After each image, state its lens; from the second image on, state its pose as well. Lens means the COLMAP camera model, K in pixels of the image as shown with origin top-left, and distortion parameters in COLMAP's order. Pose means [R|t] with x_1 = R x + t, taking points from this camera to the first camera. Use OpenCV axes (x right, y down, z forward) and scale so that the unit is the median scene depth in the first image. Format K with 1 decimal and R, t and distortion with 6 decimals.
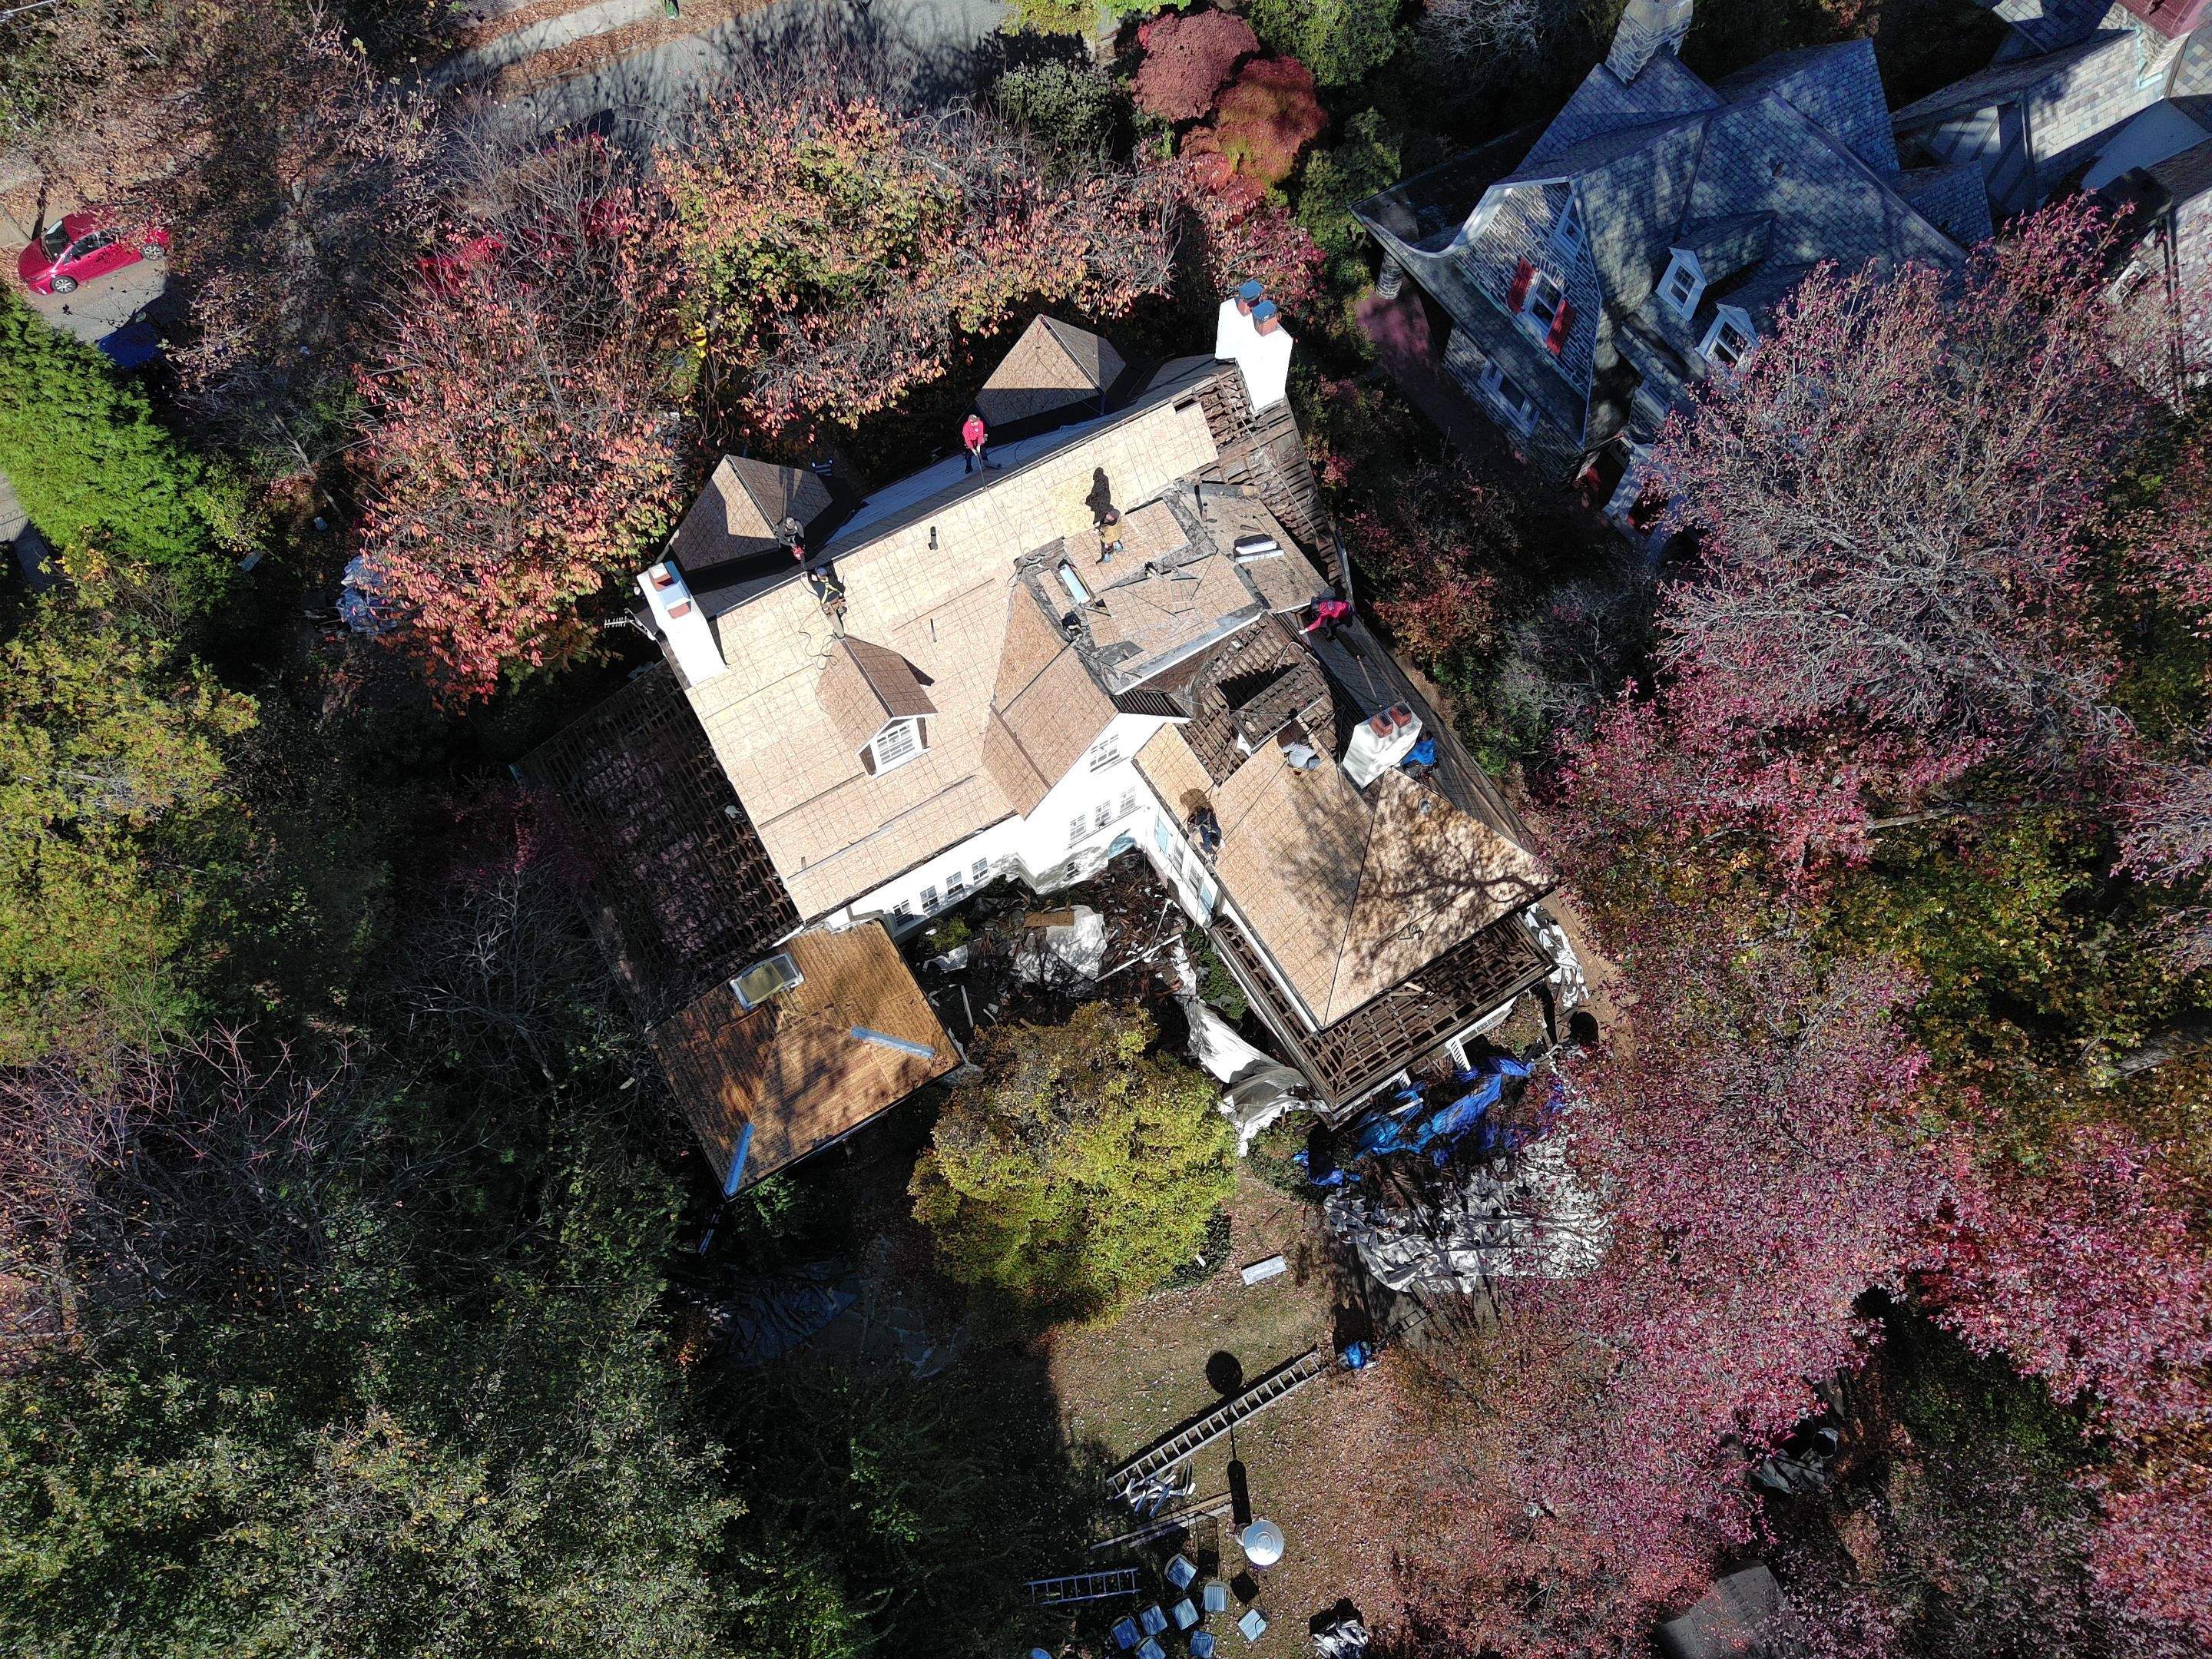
lens RADIAL K [[1477.0, 0, 1113.3], [0, 1477.0, 834.6], [0, 0, 1]] dist [0.009309, -0.012018]
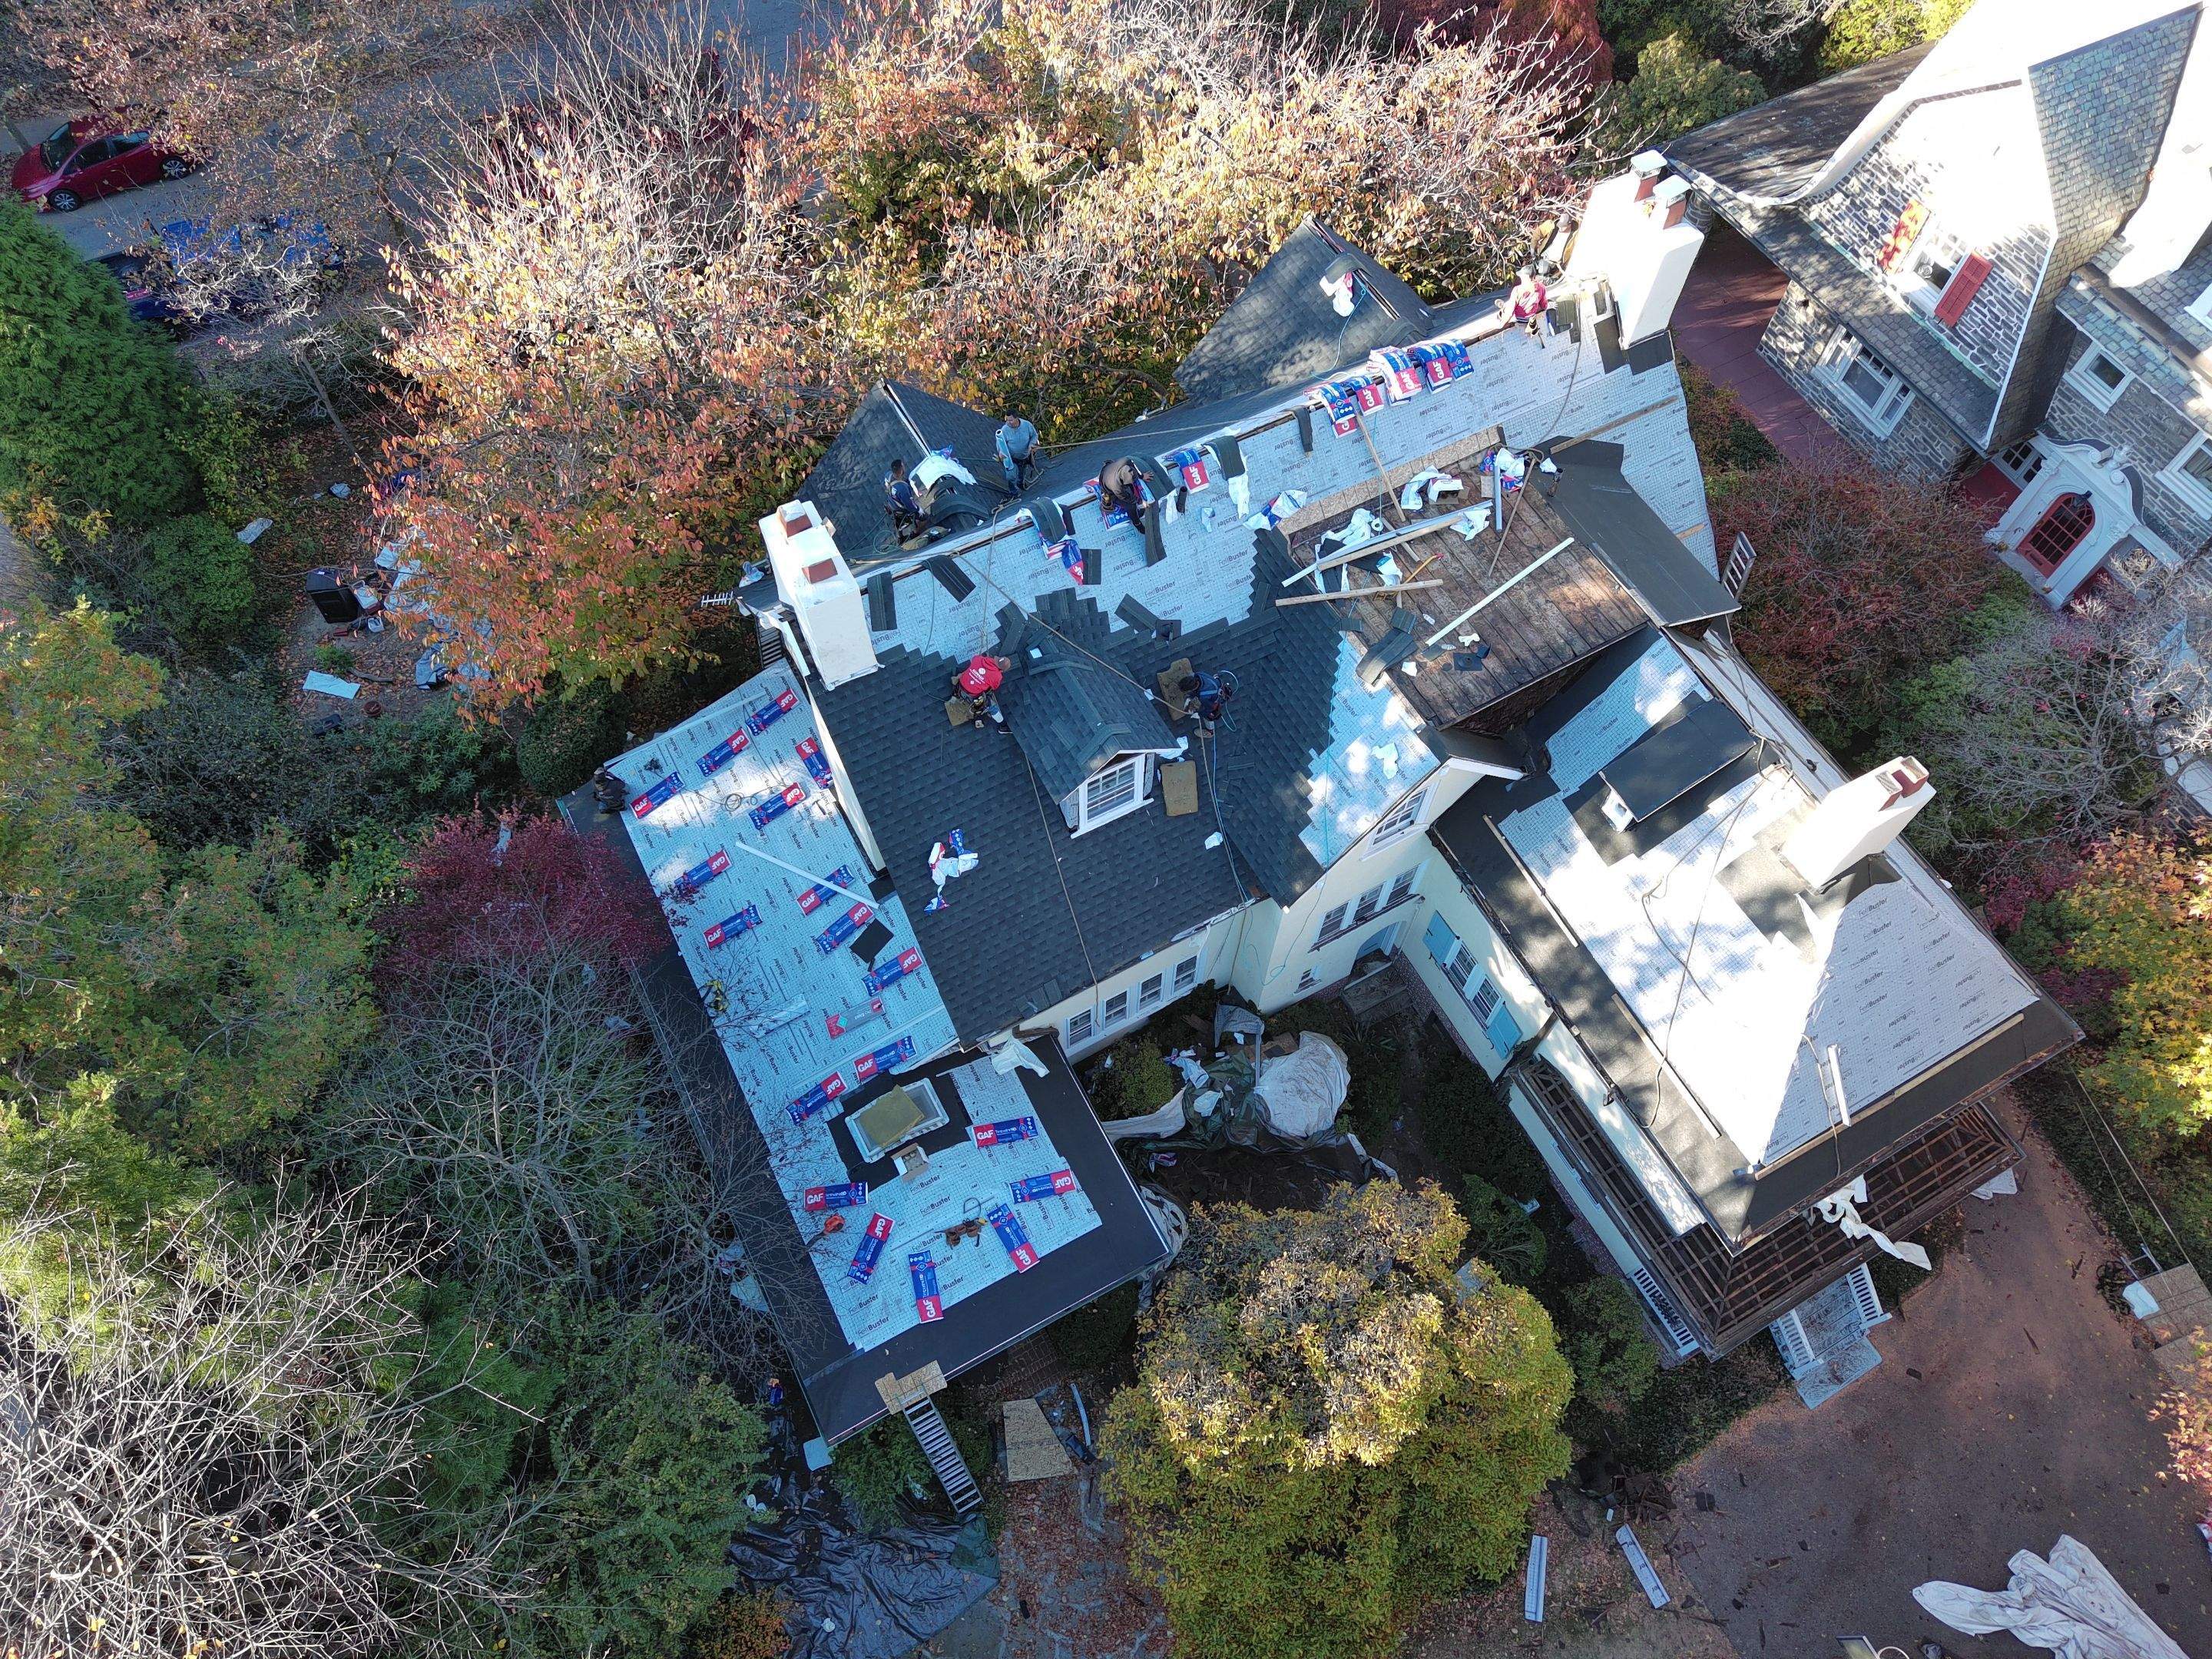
lens RADIAL K [[1463.8, 0, 1106.0], [0, 1463.8, 829.5], [0, 0, 1]] dist [0.002448, -0.001128]
pose [[0.998413, 0.046177, -0.032239, -0.109226], [-0.047952, 0.997242, -0.056640, -0.003759], [0.029535, 0.058096, 0.997874, 0.275599]]
